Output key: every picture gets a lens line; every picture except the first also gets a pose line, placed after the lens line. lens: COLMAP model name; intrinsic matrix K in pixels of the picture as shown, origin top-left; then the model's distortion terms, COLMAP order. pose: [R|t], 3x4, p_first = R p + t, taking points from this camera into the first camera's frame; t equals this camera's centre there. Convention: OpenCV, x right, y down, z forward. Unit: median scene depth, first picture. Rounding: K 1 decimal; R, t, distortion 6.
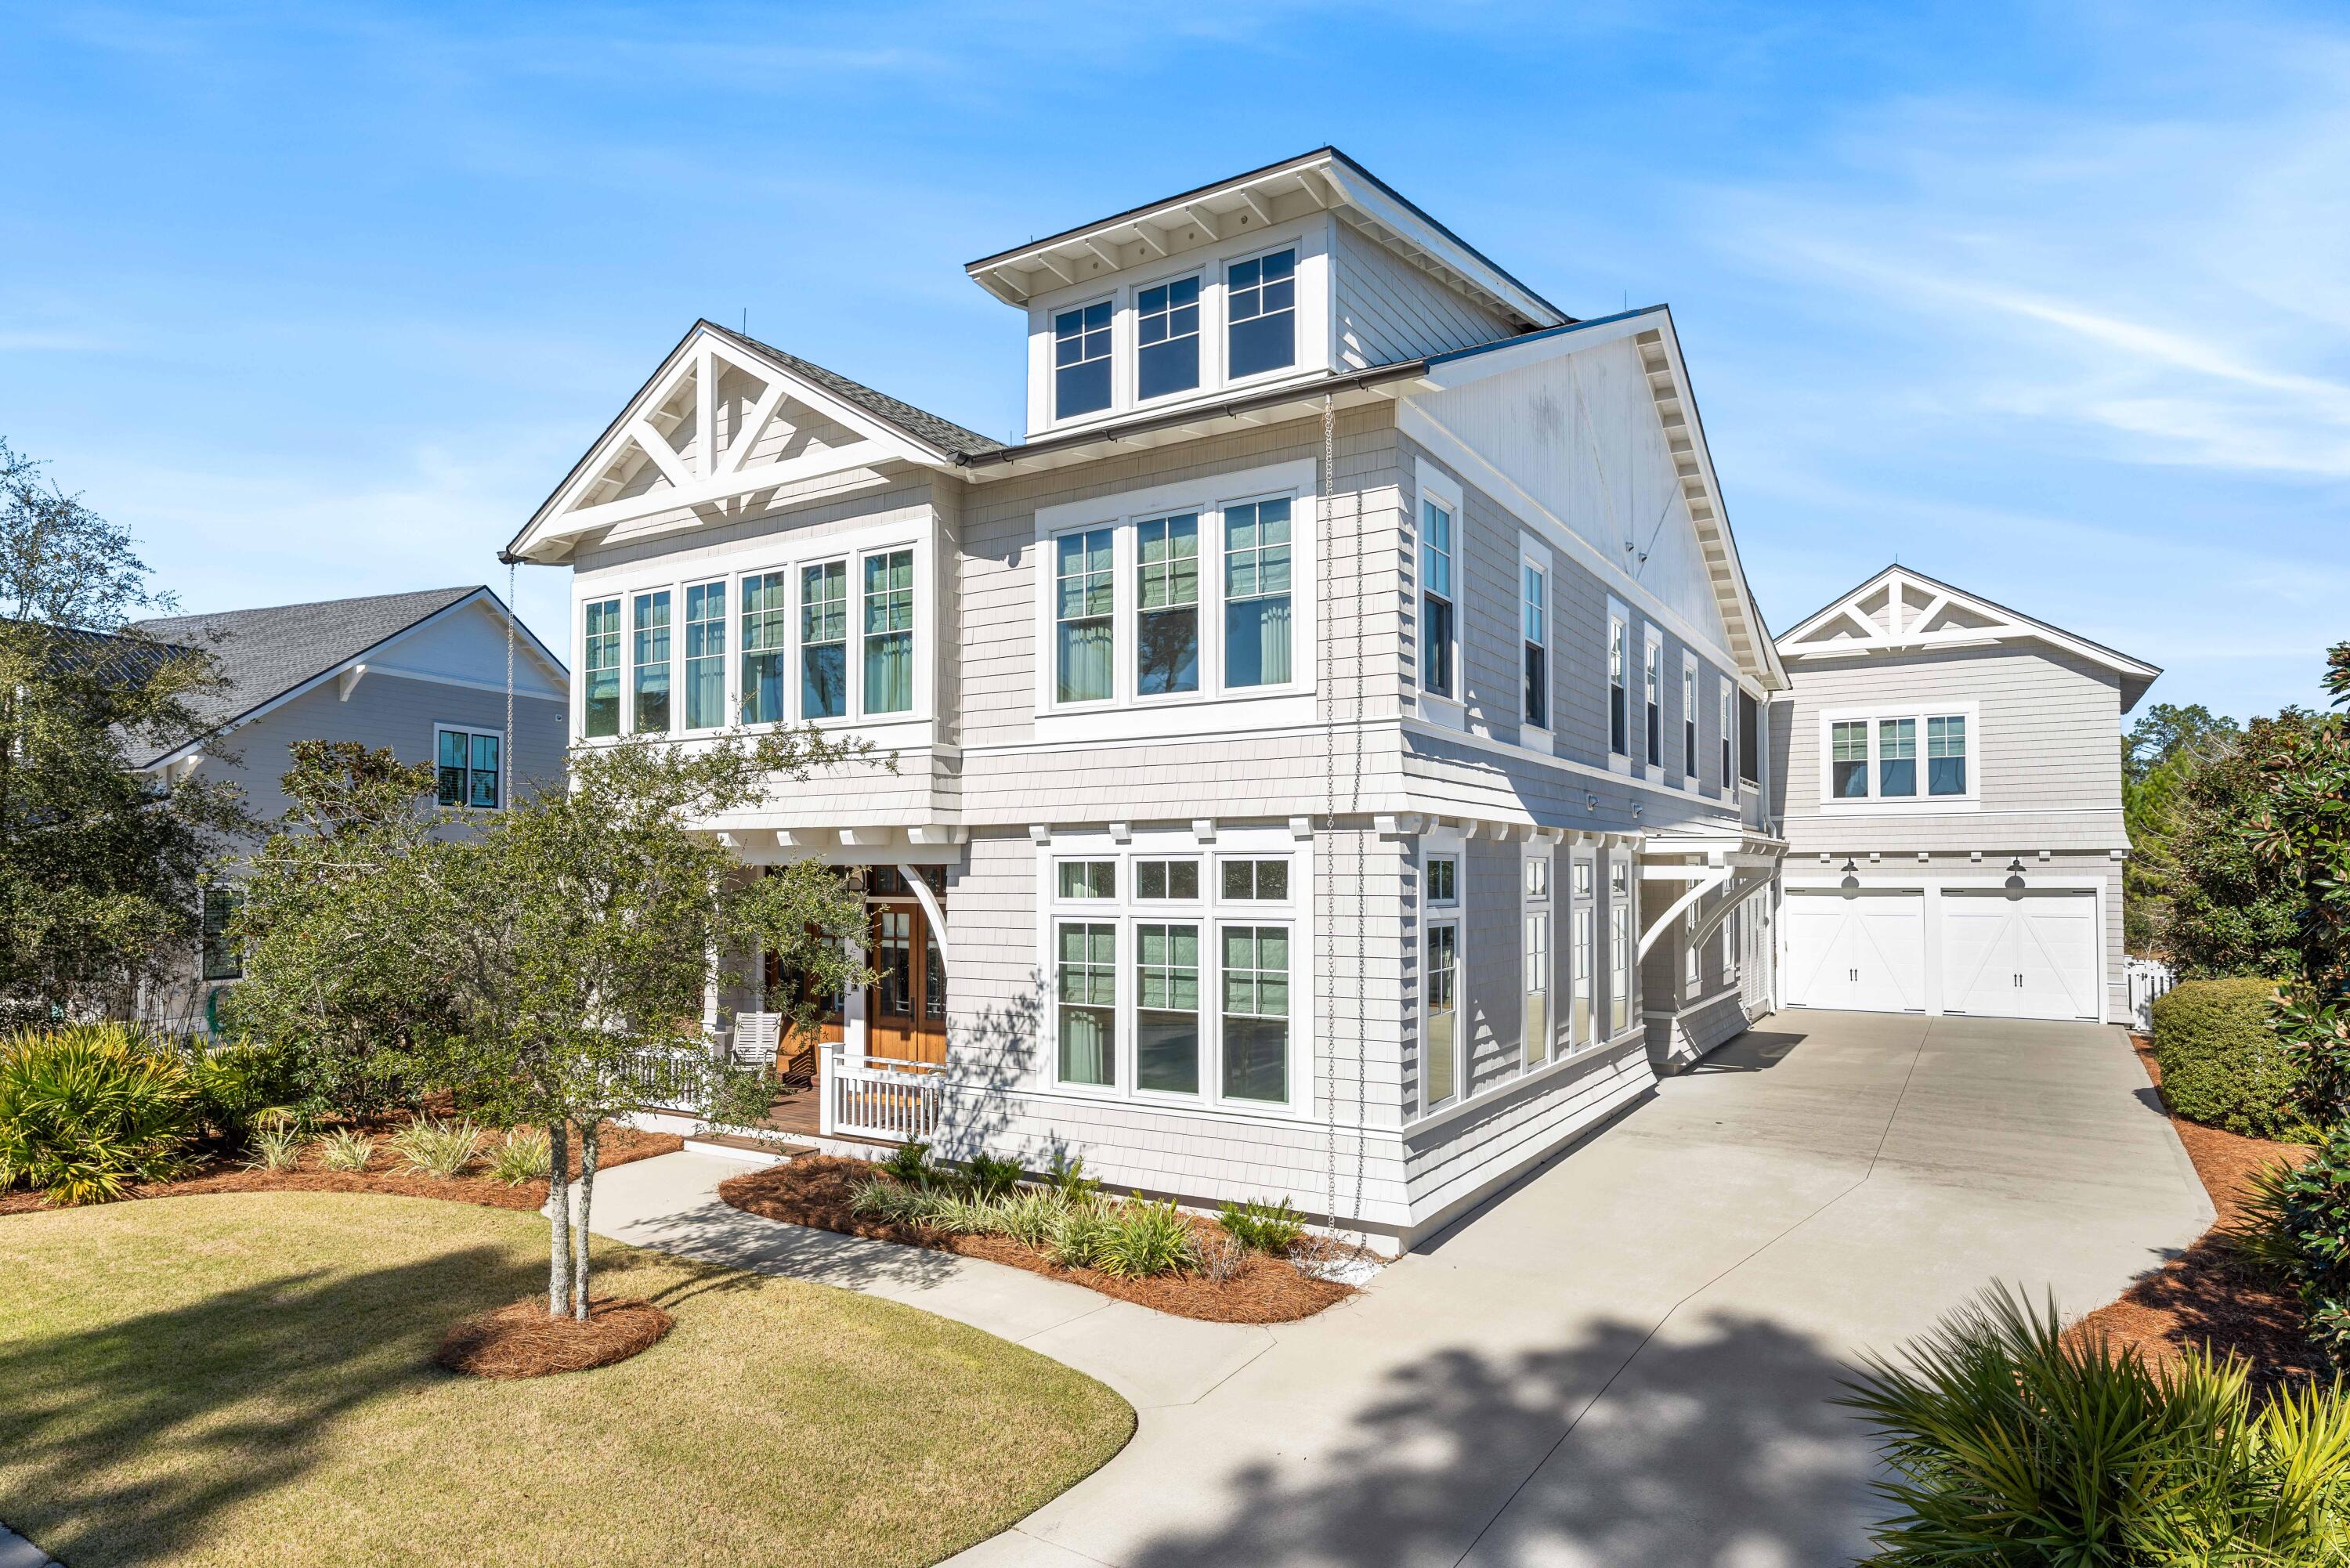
lens RADIAL K [[1483.8, 0, 1175.0], [0, 1483.8, 784.0], [0, 0, 1]] dist [0.000285, 0.002124]
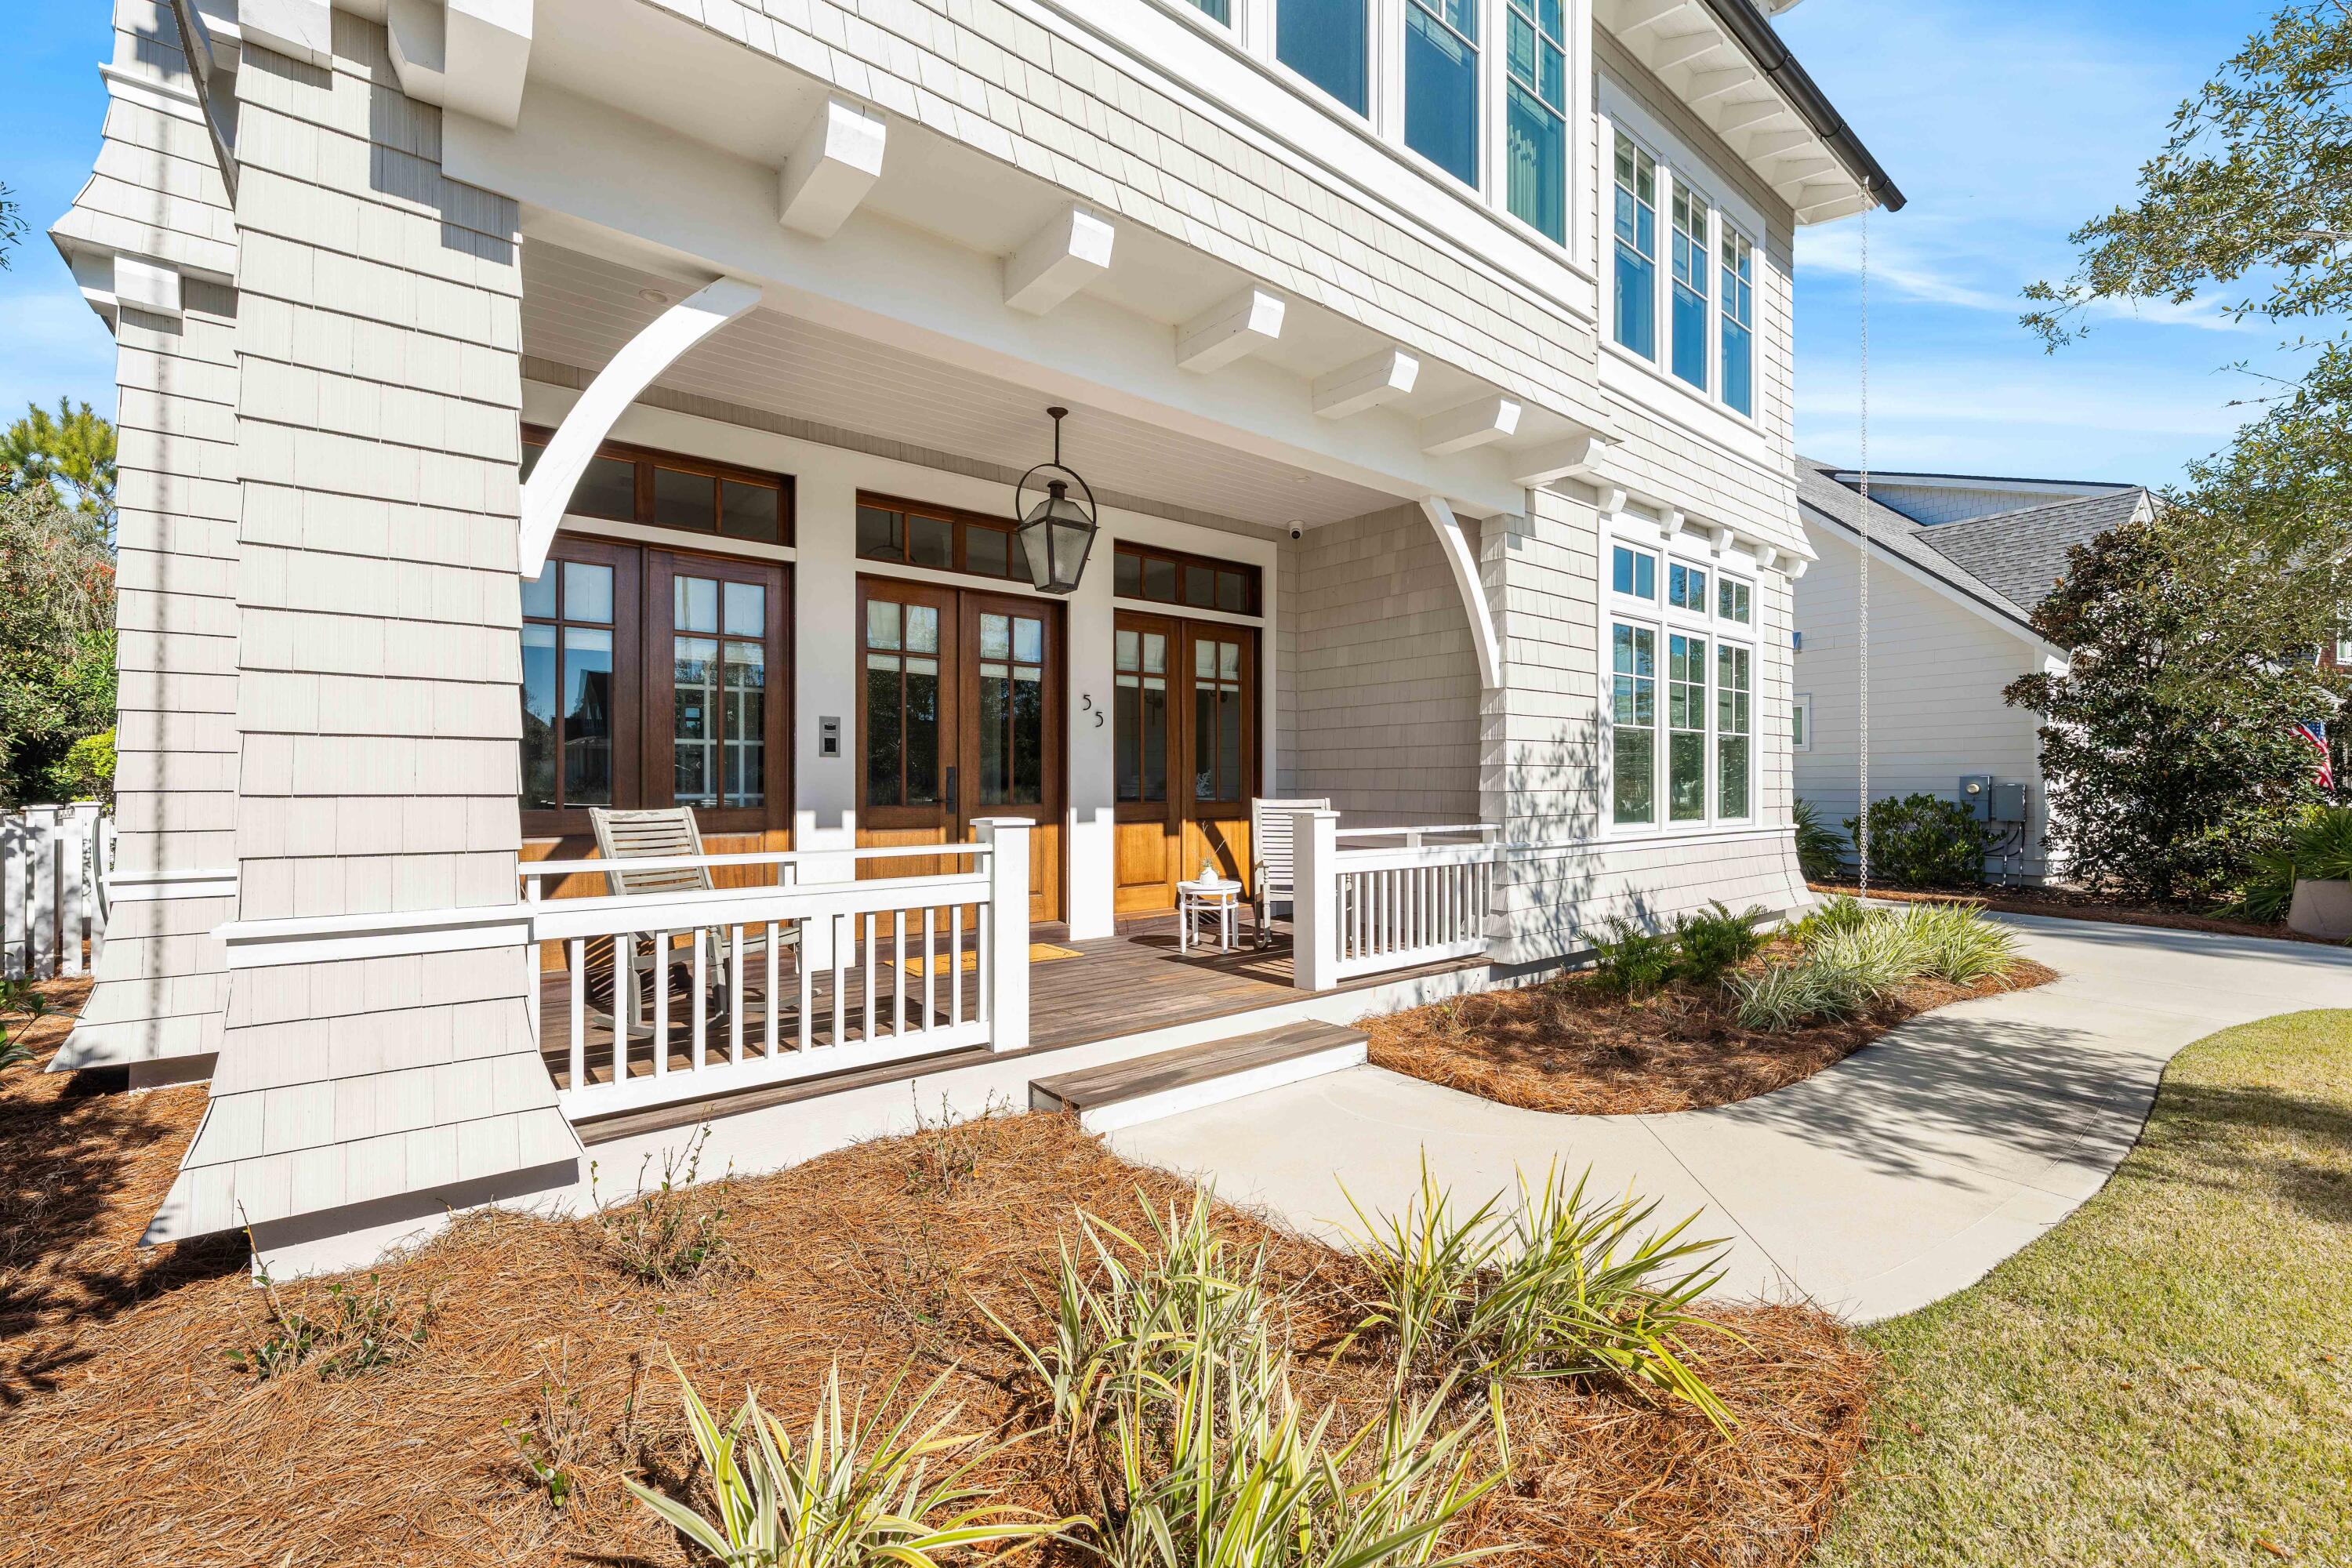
lens RADIAL K [[996.6, 0, 1176.0], [0, 996.6, 784.0], [0, 0, 1]] dist [0.000136, 0.000242]
pose [[0.259849, 0.021651, 0.965407, -0.655853], [-0.035182, 0.999297, -0.012941, 0.196897], [-0.965008, -0.030602, 0.260428, 1.095387]]
